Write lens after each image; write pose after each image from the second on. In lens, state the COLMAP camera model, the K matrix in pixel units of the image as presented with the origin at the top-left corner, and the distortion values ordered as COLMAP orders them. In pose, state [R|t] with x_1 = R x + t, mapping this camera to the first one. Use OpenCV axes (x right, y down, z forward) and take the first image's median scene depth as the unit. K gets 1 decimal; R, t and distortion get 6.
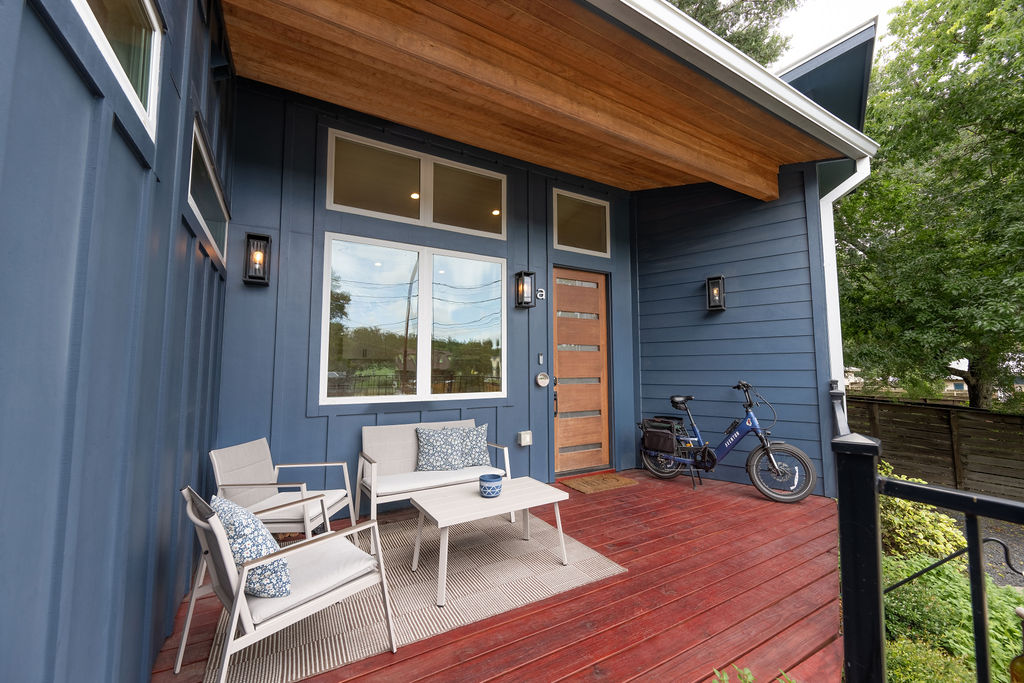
lens RADIAL K [[400.2, 0, 512.1], [0, 400.2, 342.2], [0, 0, 1]] dist [-0.001992, 0.000351]
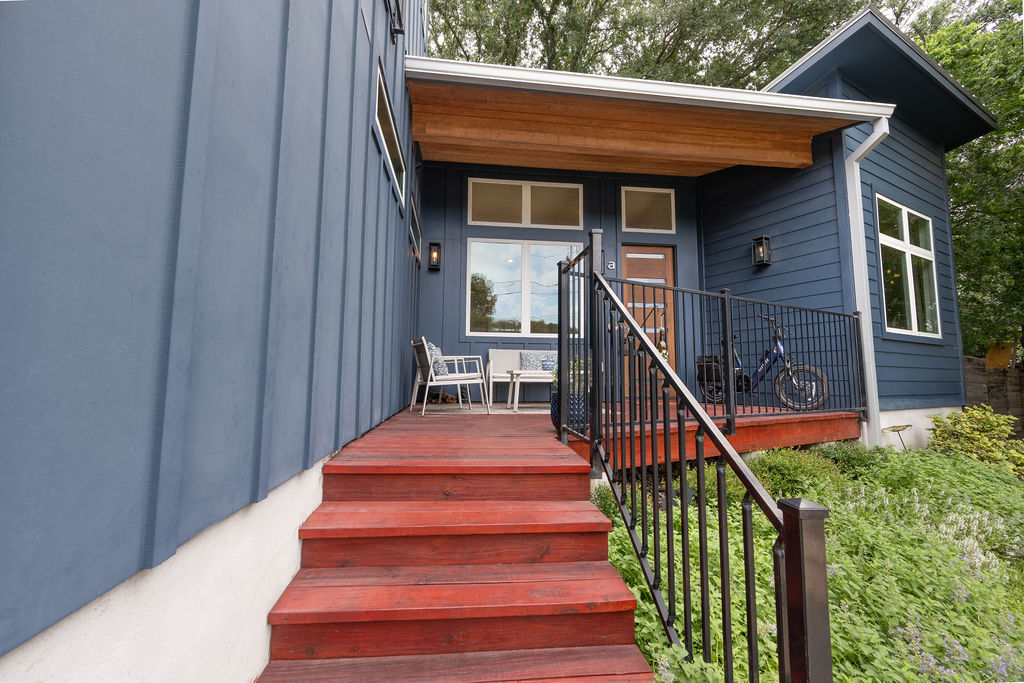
lens RADIAL K [[400.2, 0, 506.0], [0, 400.2, 336.7], [0, 0, 1]] dist [-0.001992, 0.000351]
pose [[0.924113, -0.026920, -0.381169, 0.294352], [0.019777, 0.999548, -0.022646, 0.171317], [0.381607, 0.013389, 0.924228, -0.467911]]
